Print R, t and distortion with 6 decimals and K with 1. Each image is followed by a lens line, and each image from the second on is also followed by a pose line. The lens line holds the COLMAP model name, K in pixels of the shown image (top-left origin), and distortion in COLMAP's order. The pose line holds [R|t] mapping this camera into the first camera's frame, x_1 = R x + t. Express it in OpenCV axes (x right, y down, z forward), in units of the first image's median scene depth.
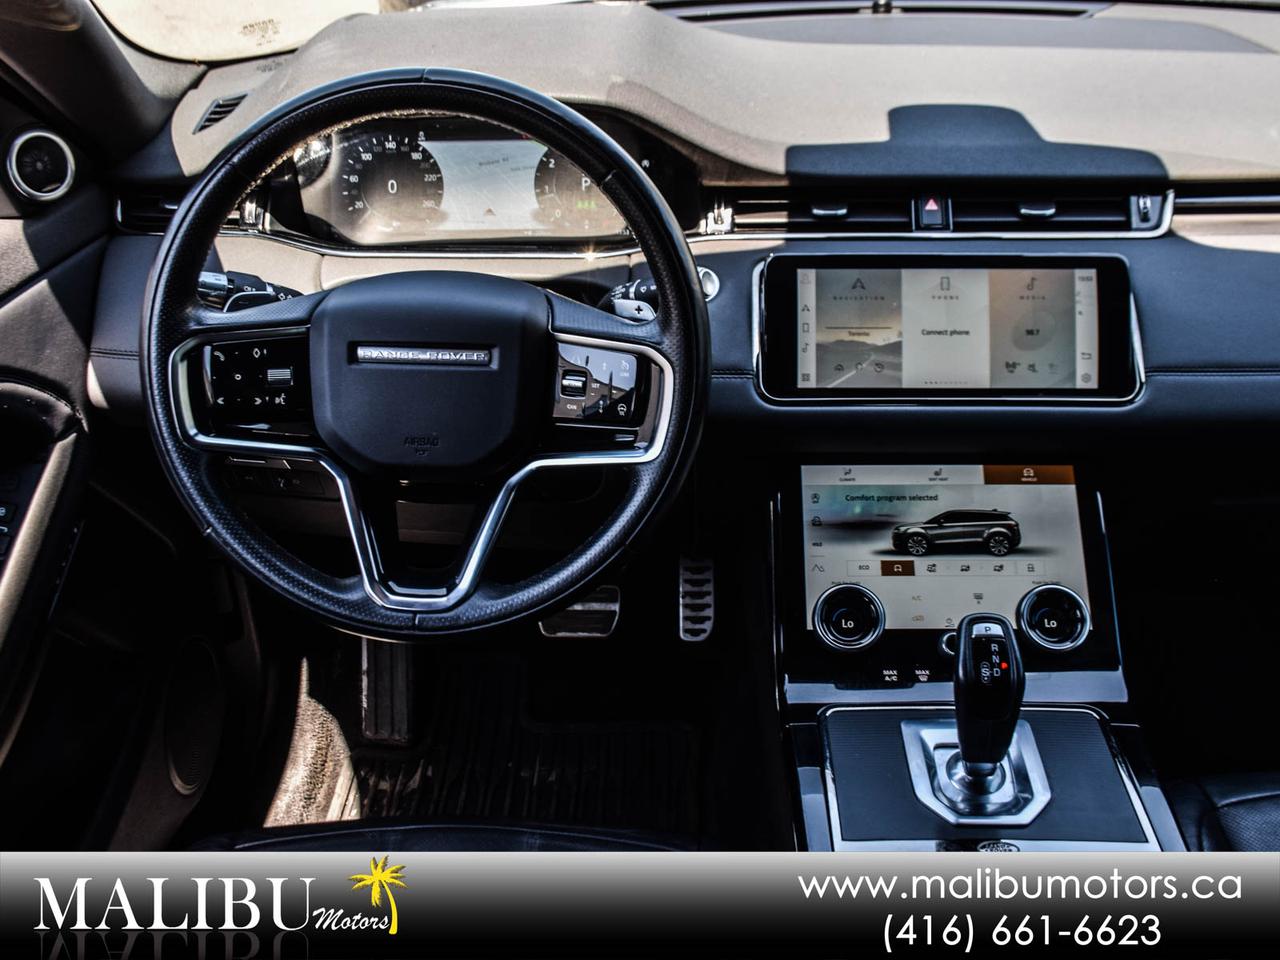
lens RADIAL K [[1358.6, 0, 640.0], [0, 1358.6, 480.0], [0, 0, 1]] dist [-0.051855, -0.004821]
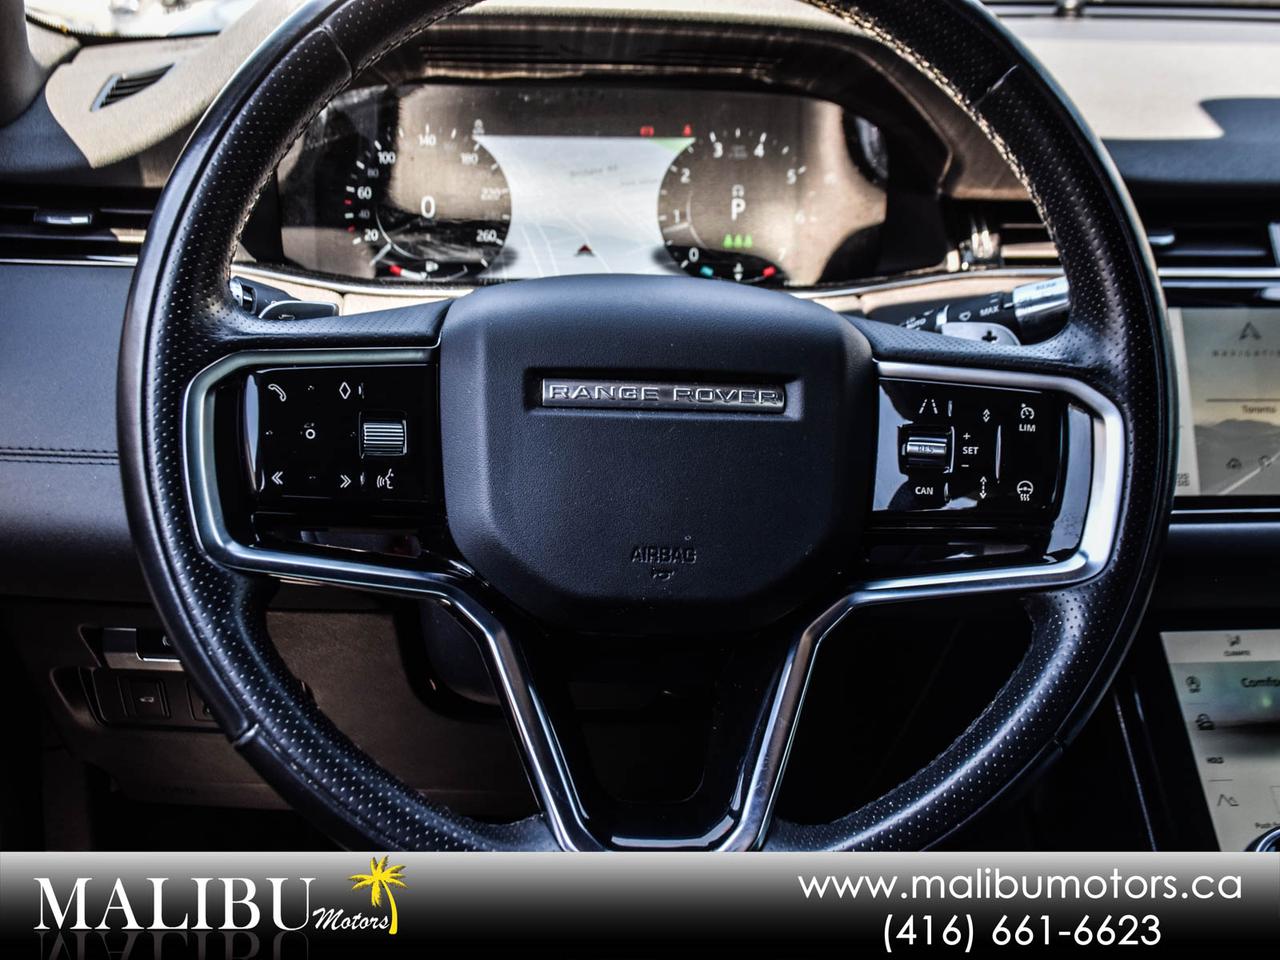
lens RADIAL K [[1676.1, 0, 640.0], [0, 1676.1, 480.0], [0, 0, 1]] dist [0.008395, 0.068403]
pose [[0.988716, -0.003329, 0.149763, -0.230471], [0.031129, 0.982495, -0.183670, 0.054919], [-0.146530, 0.186260, 0.971512, 0.305711]]
